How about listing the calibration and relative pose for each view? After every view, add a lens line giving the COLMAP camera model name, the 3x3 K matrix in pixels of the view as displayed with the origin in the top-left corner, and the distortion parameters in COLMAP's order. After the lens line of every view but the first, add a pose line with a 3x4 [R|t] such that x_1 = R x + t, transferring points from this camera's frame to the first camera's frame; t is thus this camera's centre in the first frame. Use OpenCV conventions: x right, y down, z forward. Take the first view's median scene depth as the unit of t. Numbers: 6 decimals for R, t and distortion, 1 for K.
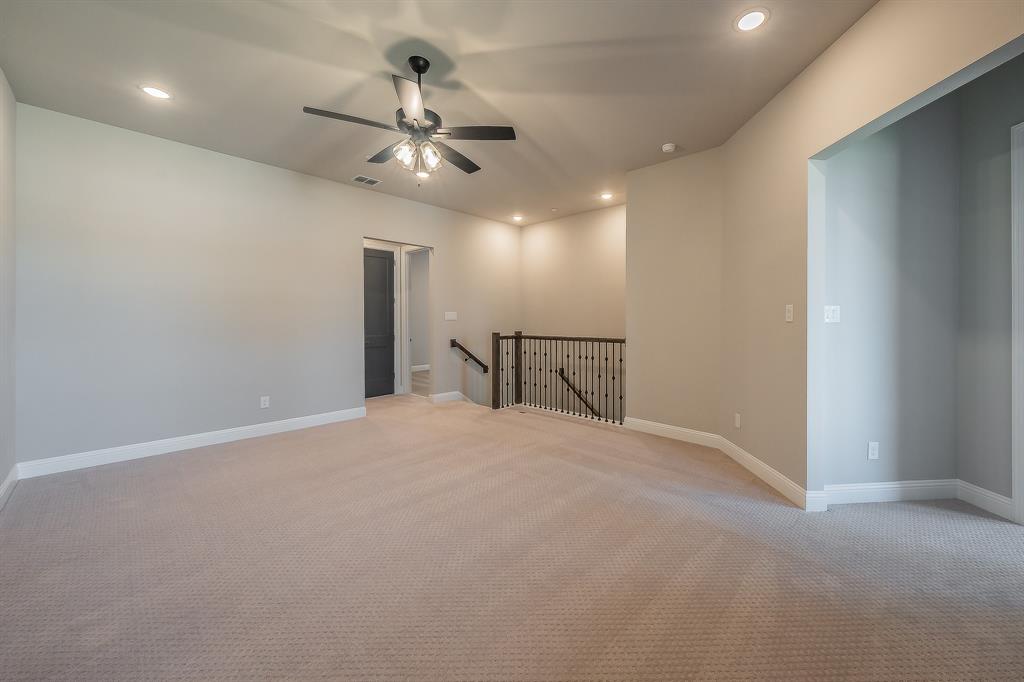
lens RADIAL K [[379.6, 0, 533.1], [0, 379.6, 324.3], [0, 0, 1]] dist [0.010346, -0.000013]
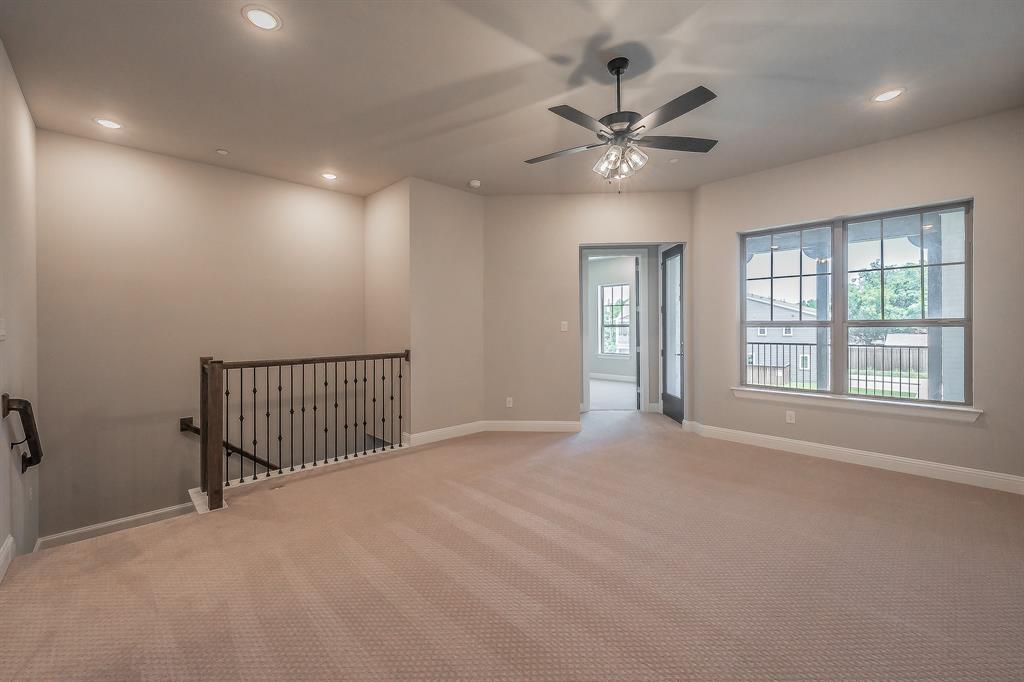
lens RADIAL K [[399.5, 0, 513.2], [0, 399.5, 331.0], [0, 0, 1]] dist [0.002256, 0.000166]
pose [[0.069951, 0.001781, 0.997549, -0.699480], [0.026180, 0.999651, -0.003620, -0.004871], [-0.997207, 0.026369, 0.069880, 0.638330]]
